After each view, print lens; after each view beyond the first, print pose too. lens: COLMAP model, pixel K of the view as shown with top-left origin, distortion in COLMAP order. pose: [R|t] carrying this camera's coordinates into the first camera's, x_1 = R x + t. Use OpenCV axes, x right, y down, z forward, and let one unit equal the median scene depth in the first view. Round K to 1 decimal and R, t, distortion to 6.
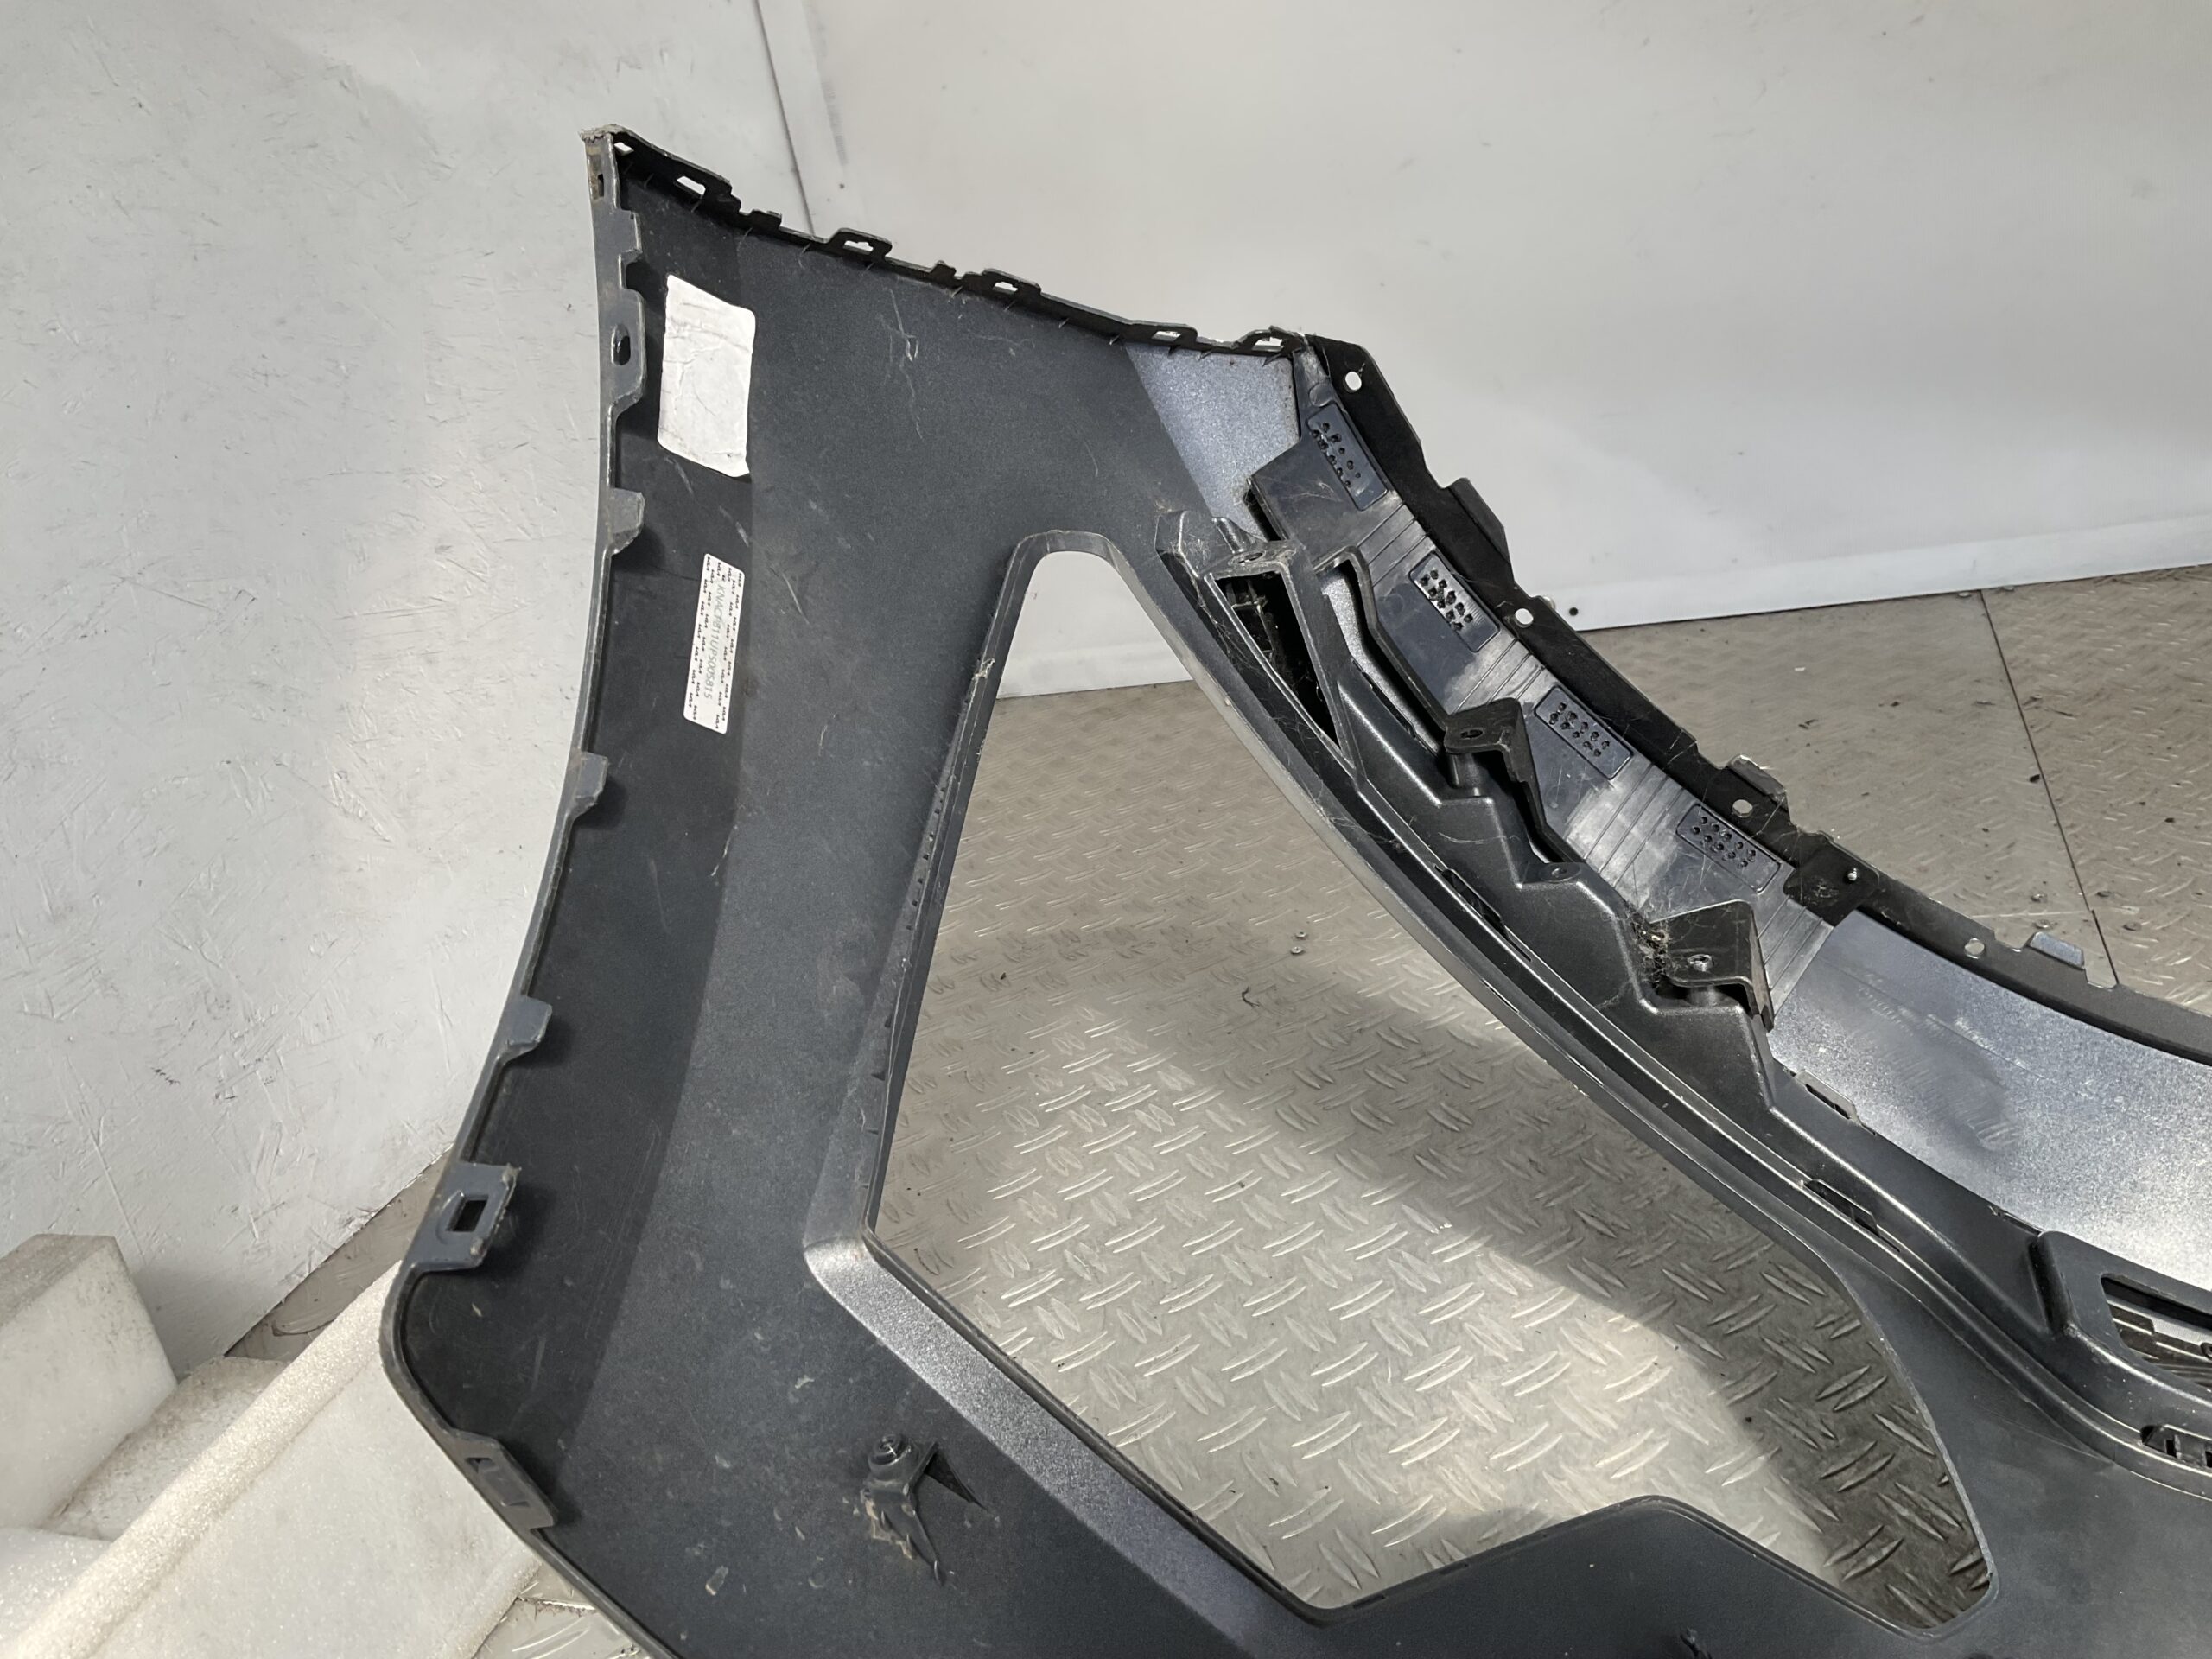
lens RADIAL K [[1874.0, 0, 1094.0], [0, 1874.0, 820.7], [0, 0, 1]] dist [0.129011, -0.291246]
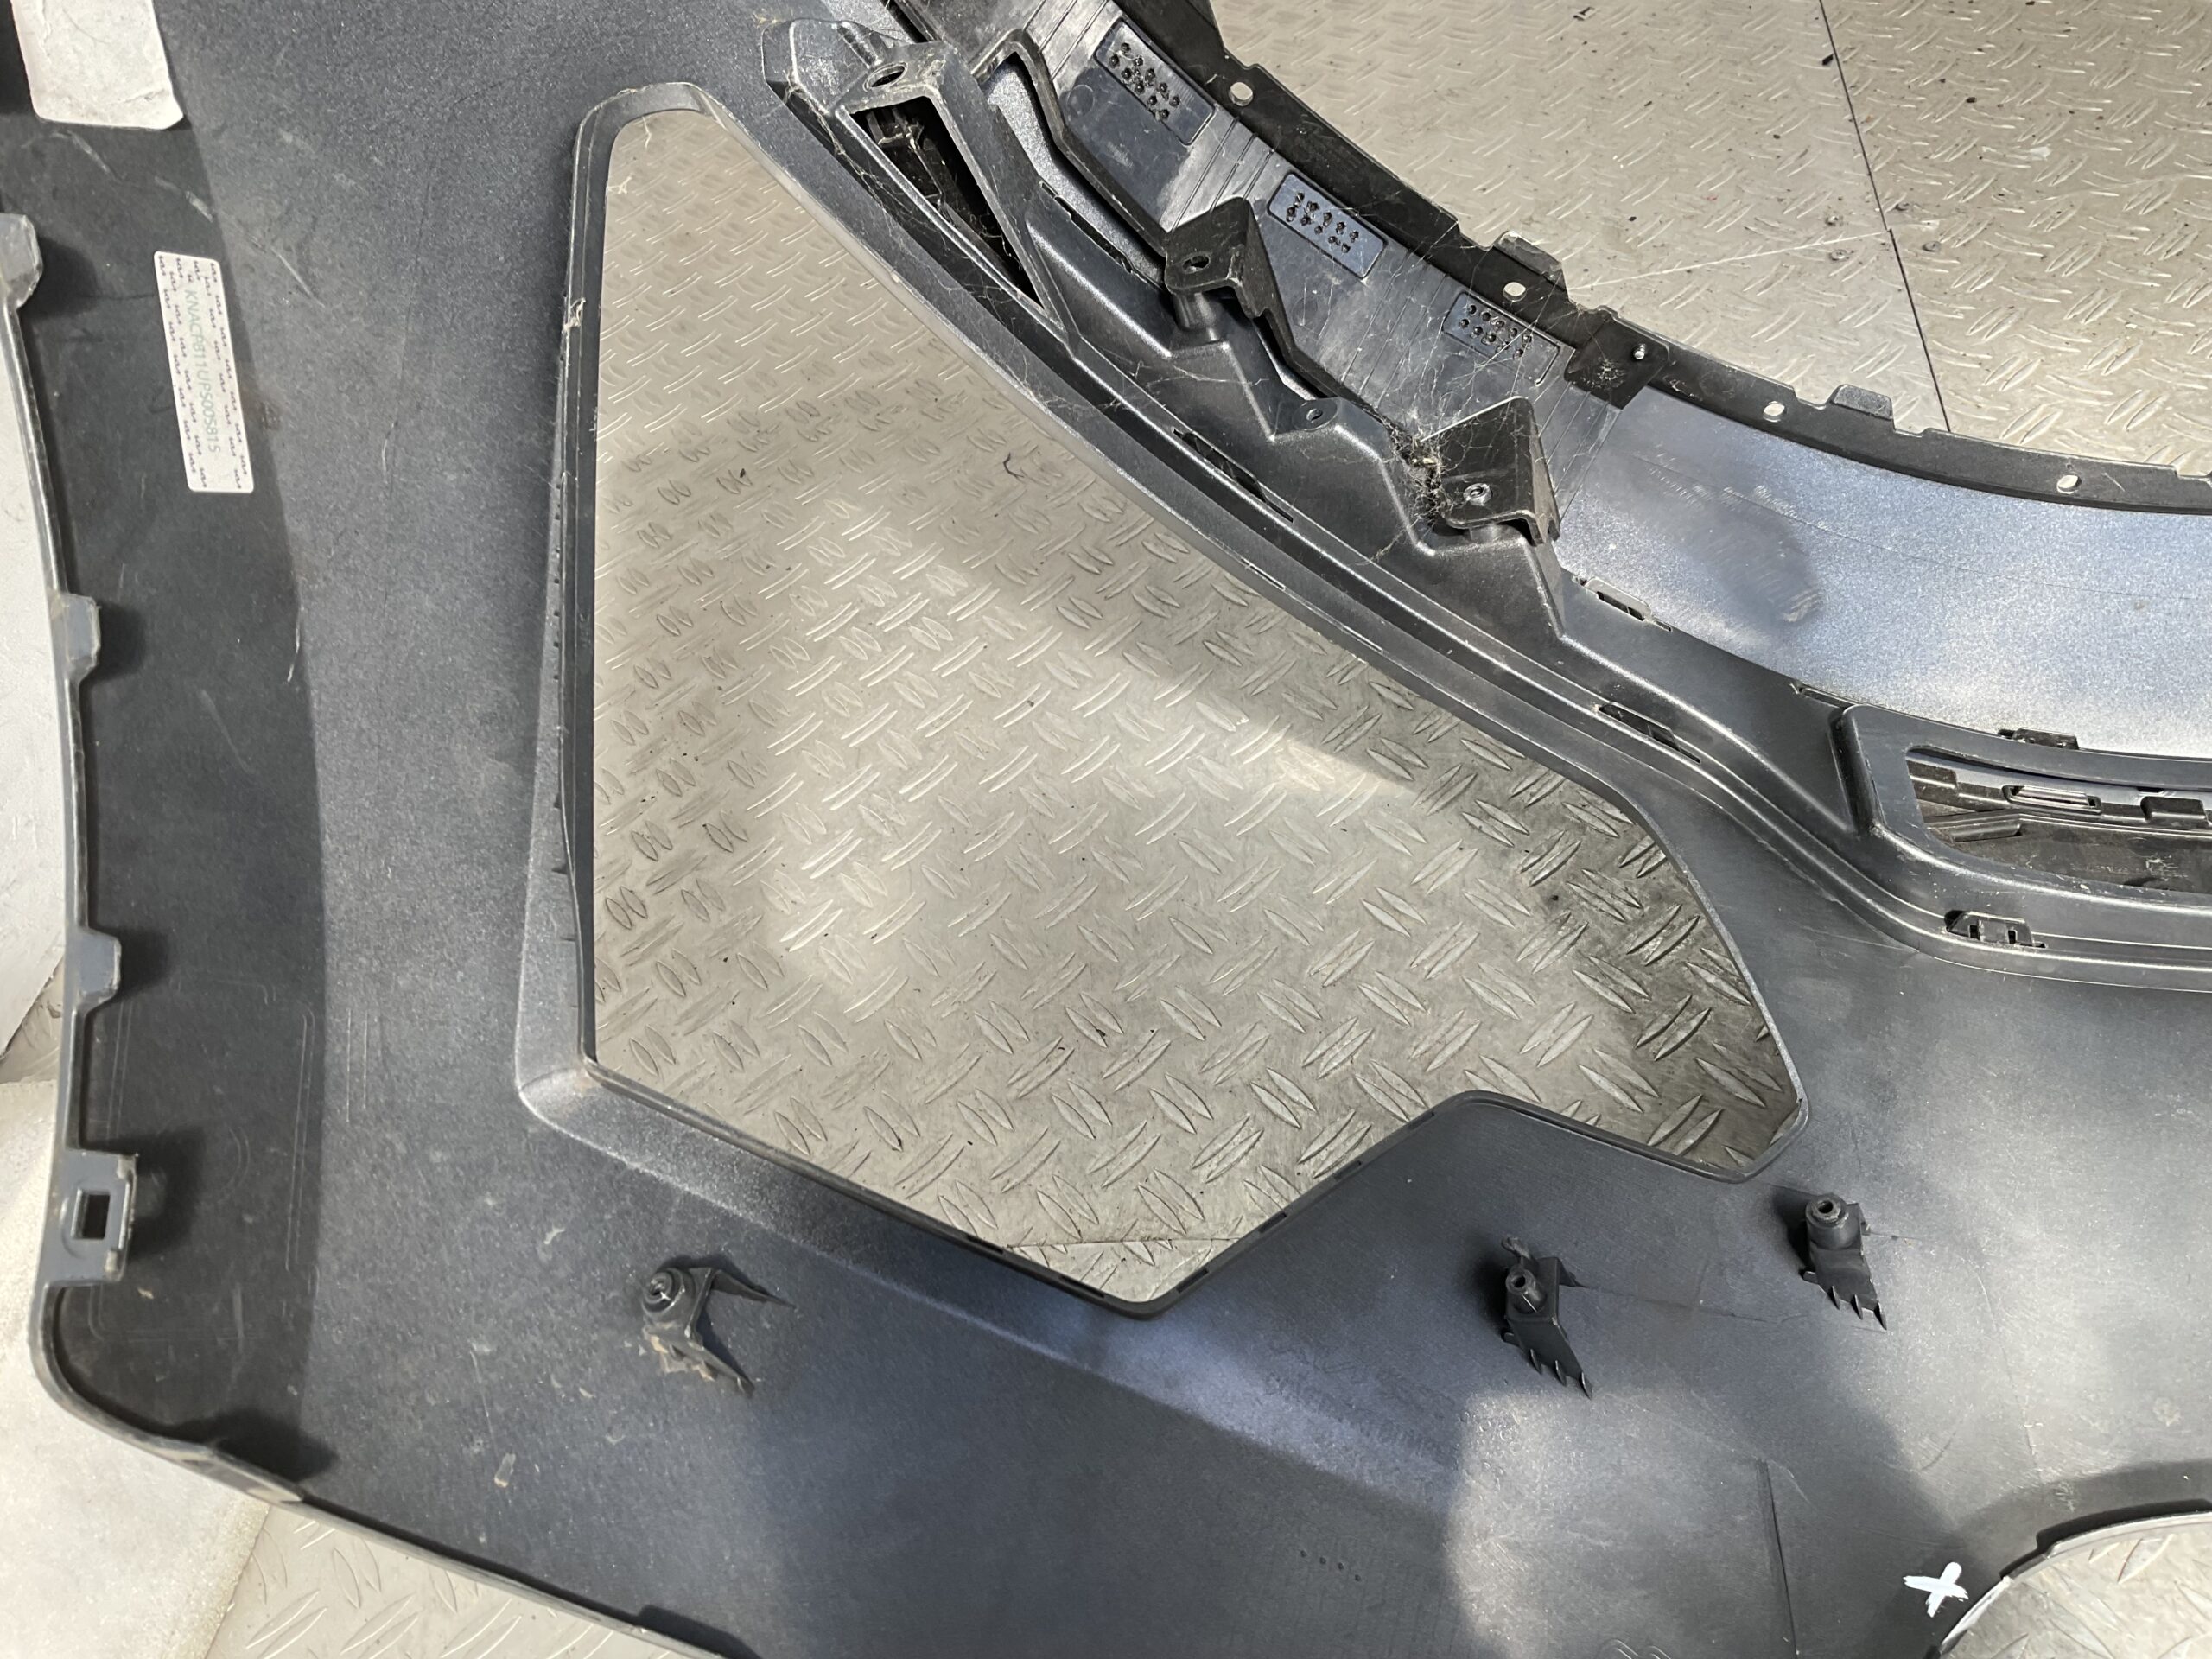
lens RADIAL K [[1832.8, 0, 1113.2], [0, 1832.8, 825.7], [0, 0, 1]] dist [0.116118, -0.251549]
pose [[0.980984, -0.184111, 0.061436, 0.068383], [0.146073, 0.908755, 0.390931, -0.141900], [-0.127805, -0.374523, 0.918367, 0.163385]]
